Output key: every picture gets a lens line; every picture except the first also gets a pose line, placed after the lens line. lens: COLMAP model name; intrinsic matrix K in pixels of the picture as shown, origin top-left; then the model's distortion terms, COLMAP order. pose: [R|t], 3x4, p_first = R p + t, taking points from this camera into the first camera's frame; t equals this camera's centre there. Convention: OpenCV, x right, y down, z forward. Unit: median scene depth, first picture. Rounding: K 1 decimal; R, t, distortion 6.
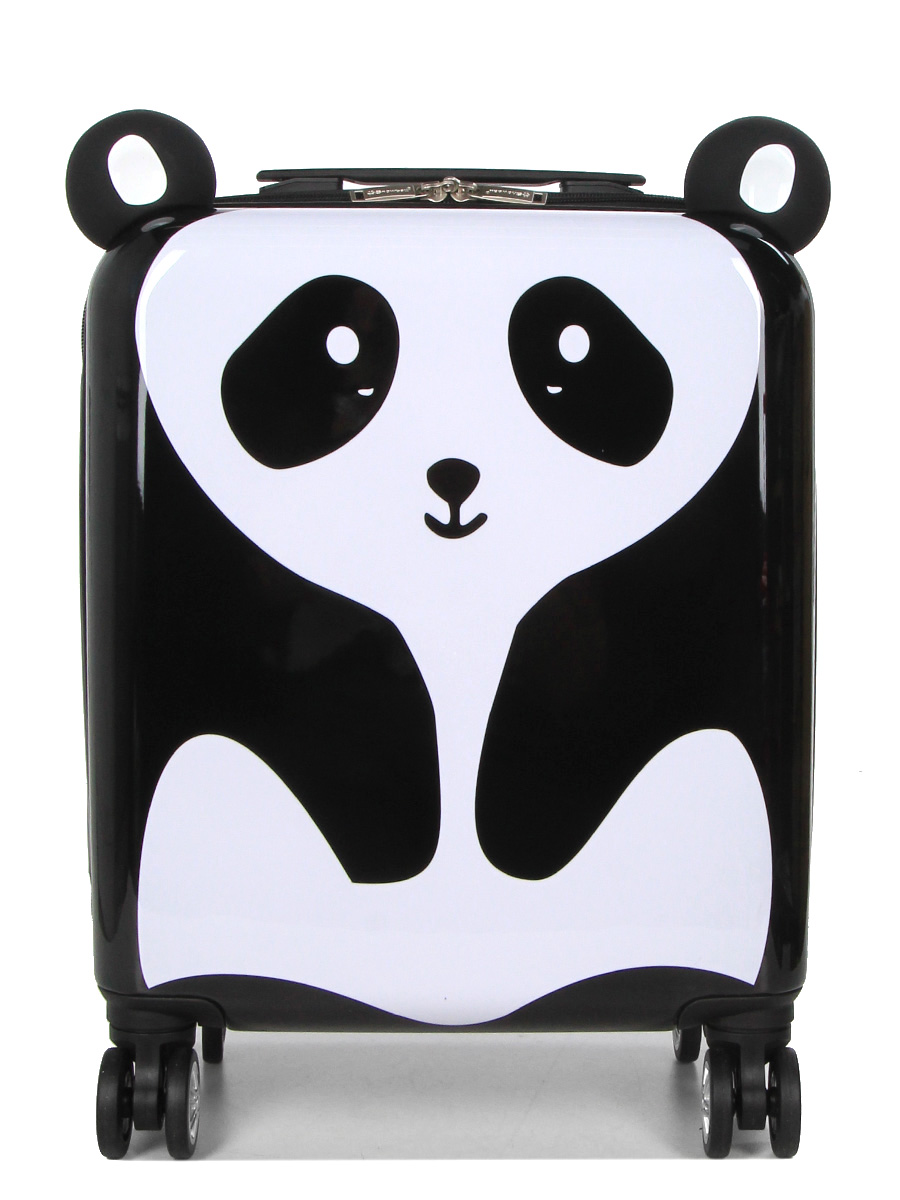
lens RADIAL K [[1638.2, 0, 442.6], [0, 1638.2, 602.8], [0, 0, 1]] dist [0.010779, 0.000000]
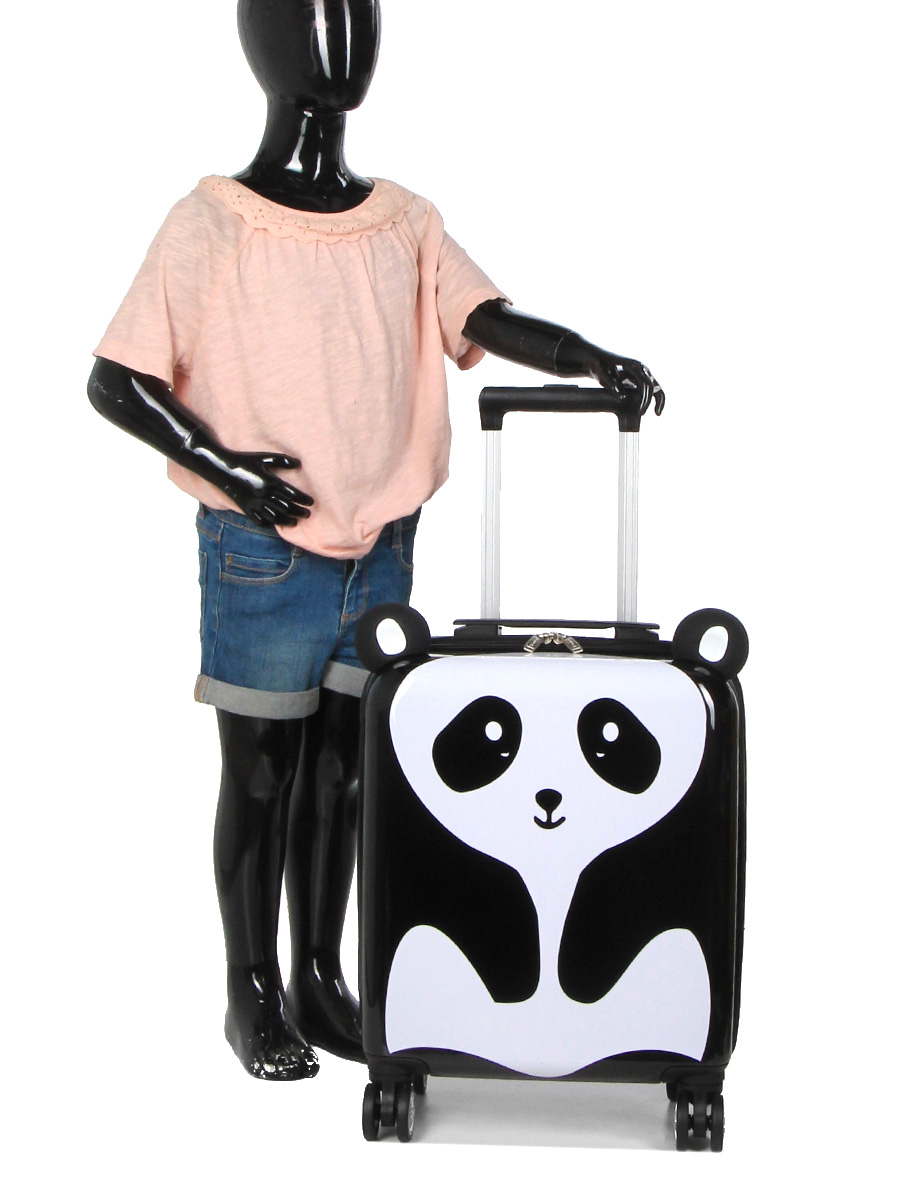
lens RADIAL K [[1638.2, 0, 456.8], [0, 1638.2, 604.2], [0, 0, 1]] dist [0.010779, 0.000000]
pose [[0.997874, 0.013040, -0.063850, 0.018897], [-0.014619, 0.999597, -0.024333, -0.257996], [0.063507, 0.025215, 0.997663, -0.975872]]
